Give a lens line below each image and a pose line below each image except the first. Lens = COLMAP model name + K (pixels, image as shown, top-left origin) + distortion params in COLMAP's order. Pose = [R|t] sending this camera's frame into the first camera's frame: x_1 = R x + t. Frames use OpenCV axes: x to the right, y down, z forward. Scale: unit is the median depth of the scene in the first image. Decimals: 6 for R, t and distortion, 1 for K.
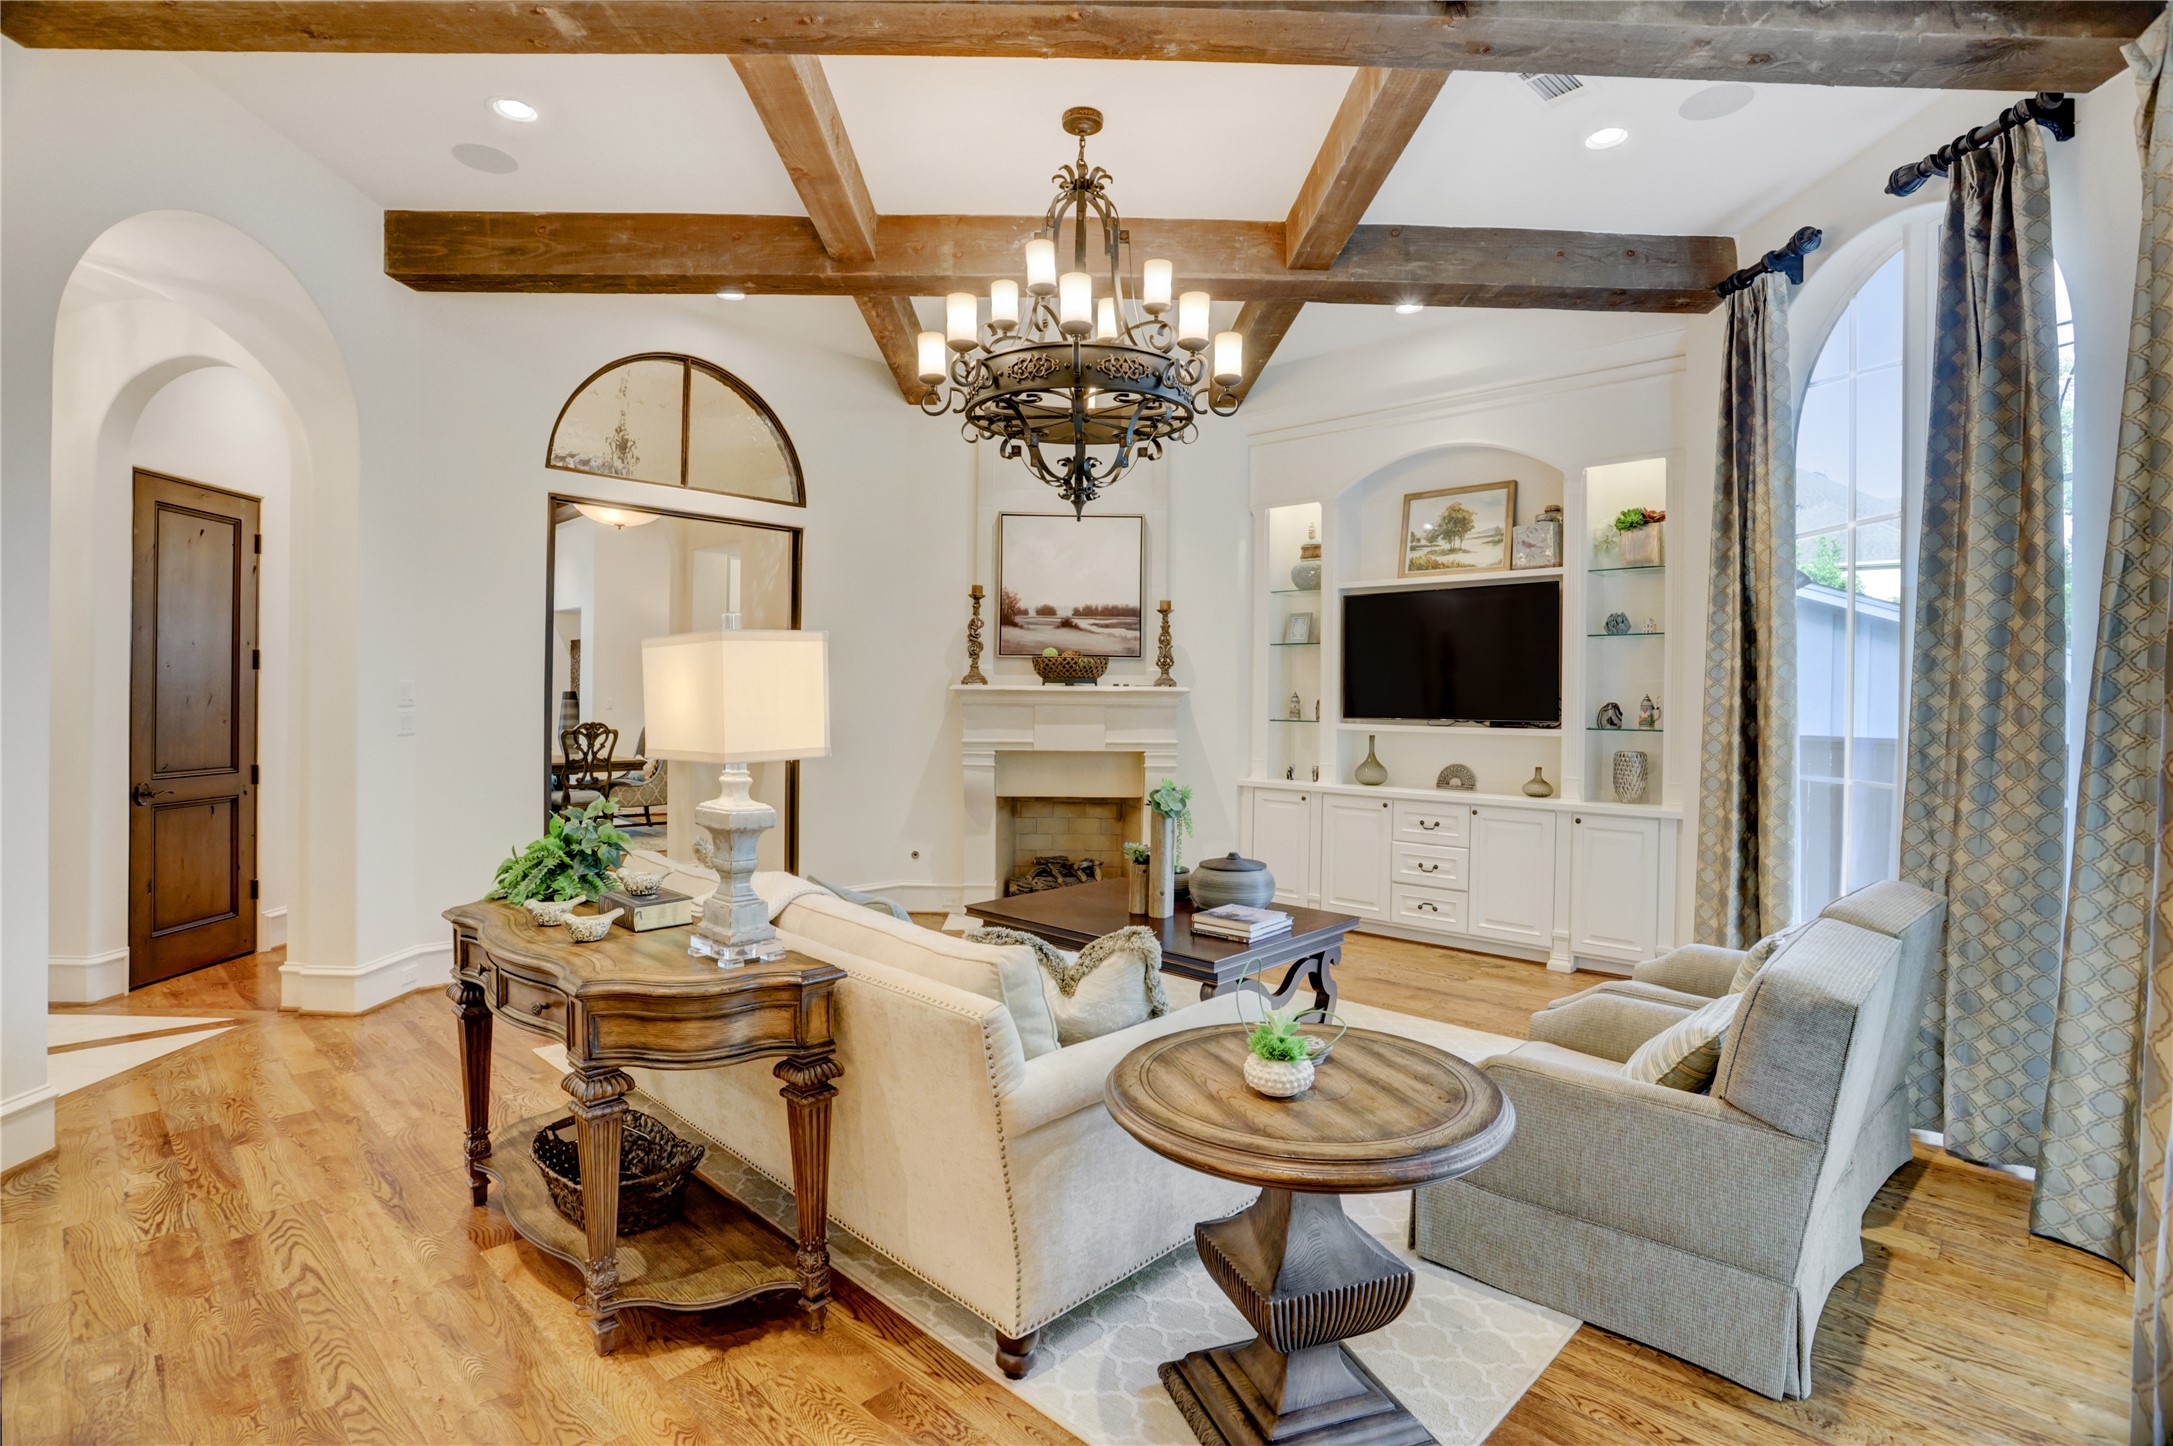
lens RADIAL K [[1063.2, 0, 1080.8], [0, 1063.2, 705.0], [0, 0, 1]] dist [-0.069344, 0.038447]
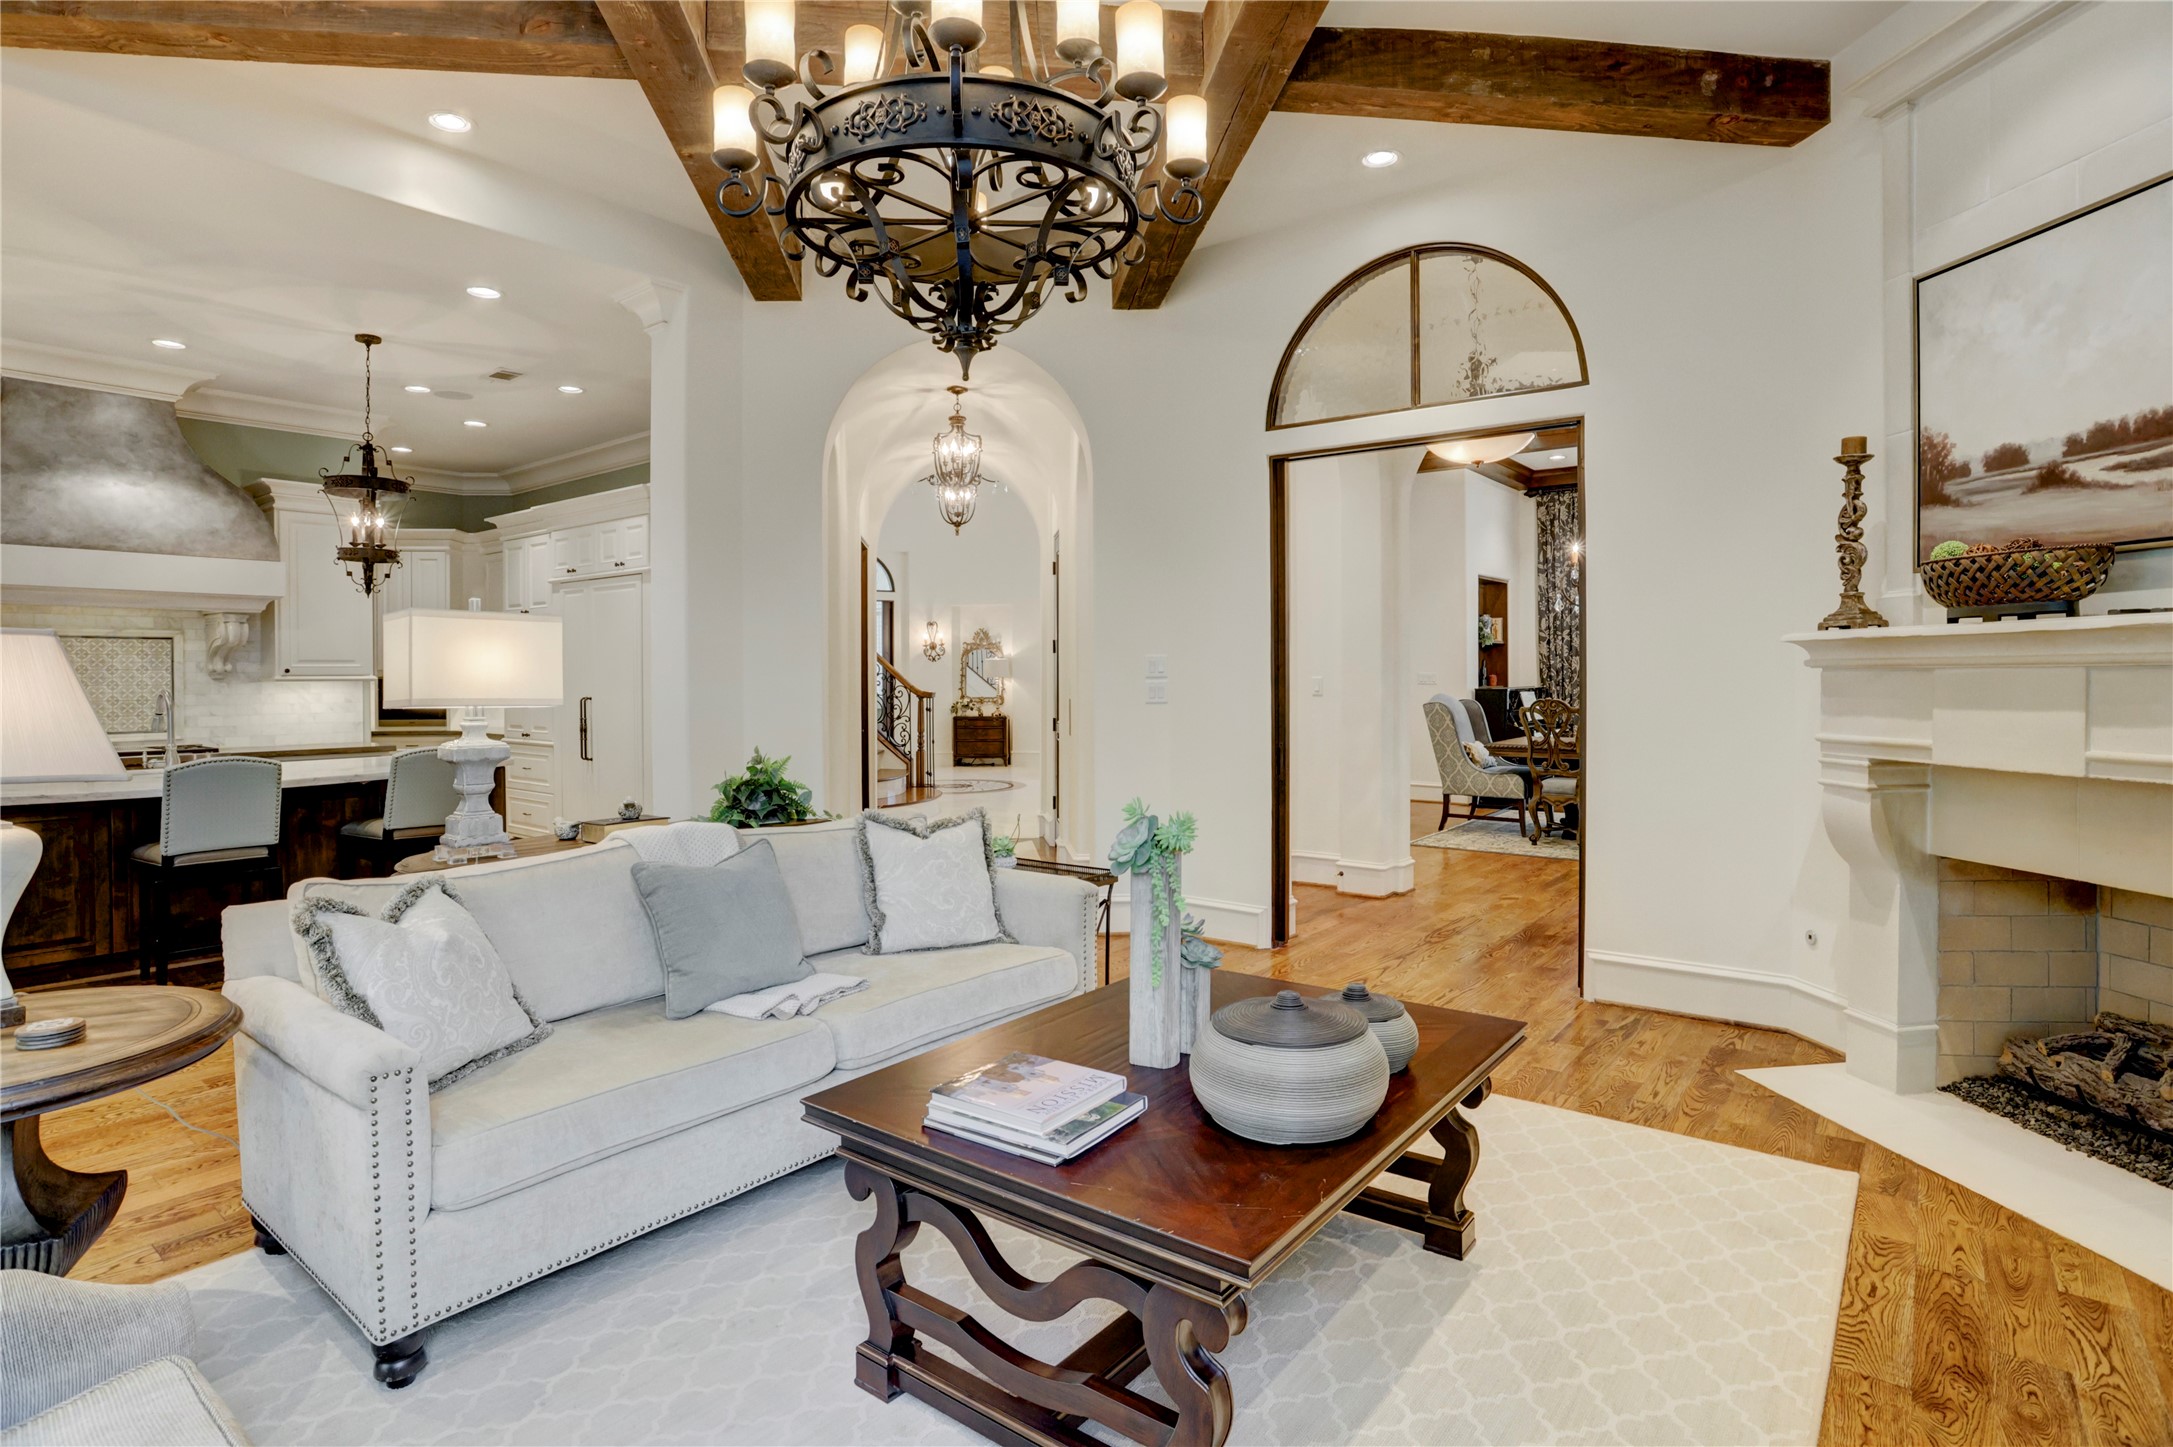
lens RADIAL K [[1087.6, 0, 1093.0], [0, 1087.6, 709.1], [0, 0, 1]] dist [-0.062124, 0.034309]
pose [[0.104217, 0.021967, -0.994312, 0.404841], [0.001217, 0.999752, 0.022214, 0.008408], [0.994554, -0.003526, 0.104164, 0.607635]]
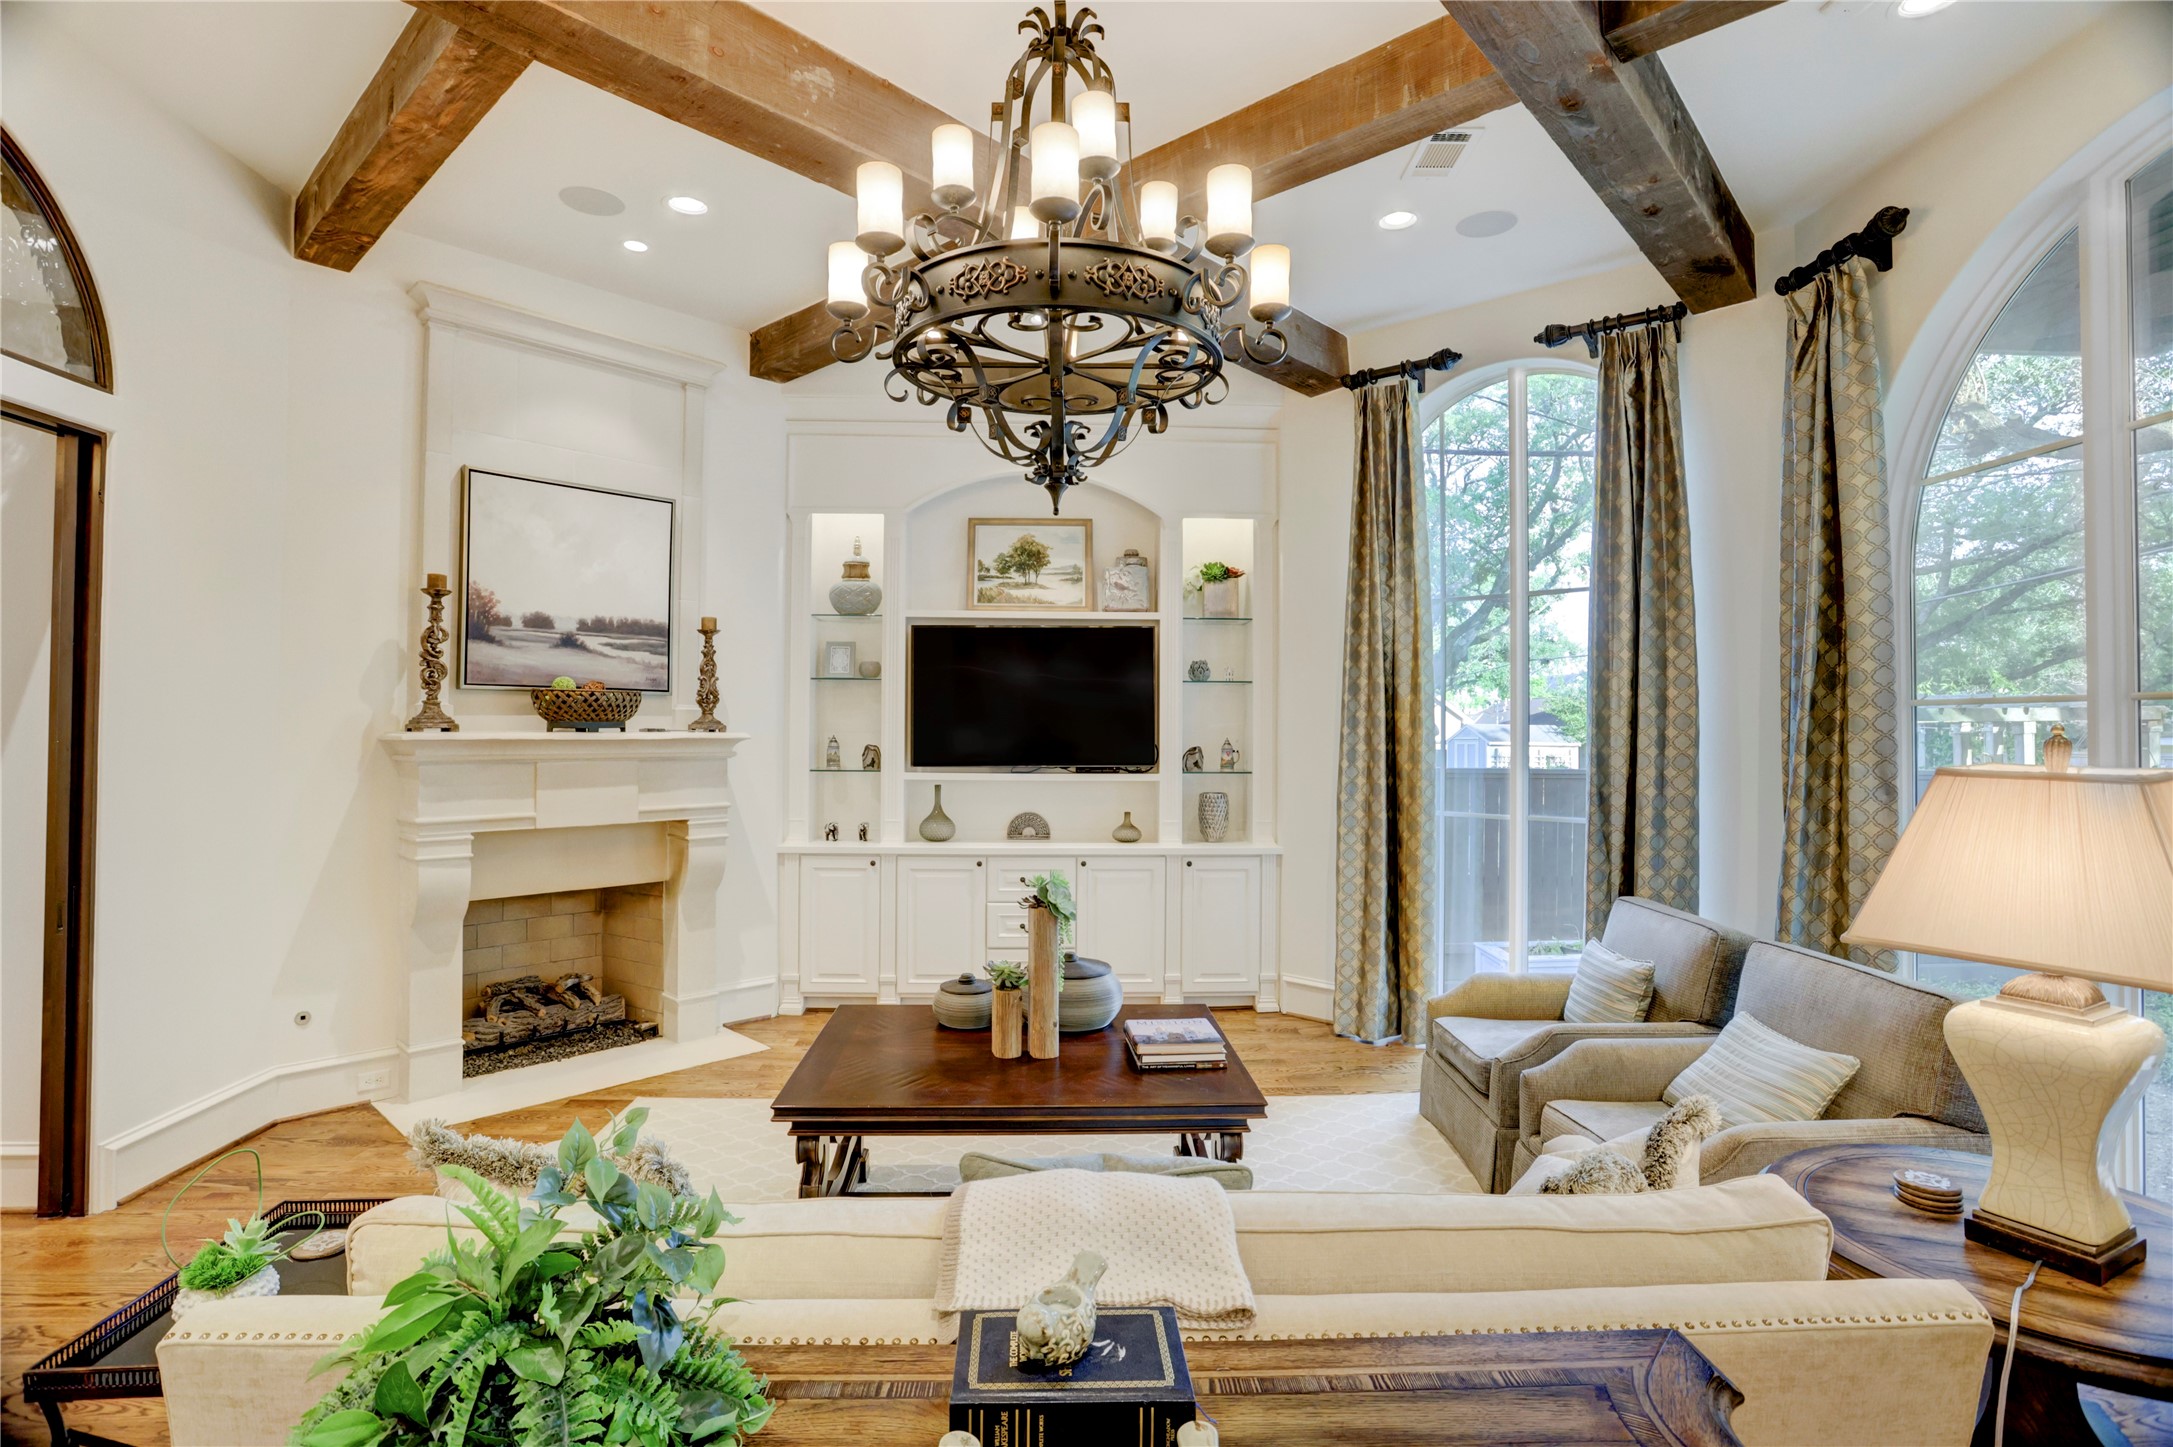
lens RADIAL K [[1087.6, 0, 1093.0], [0, 1087.6, 709.1], [0, 0, 1]] dist [-0.062124, 0.034309]
pose [[0.692560, 0.006108, 0.721334, -0.302496], [0.006926, 0.999862, -0.015116, -0.020891], [-0.721327, 0.015465, 0.692422, 0.288178]]
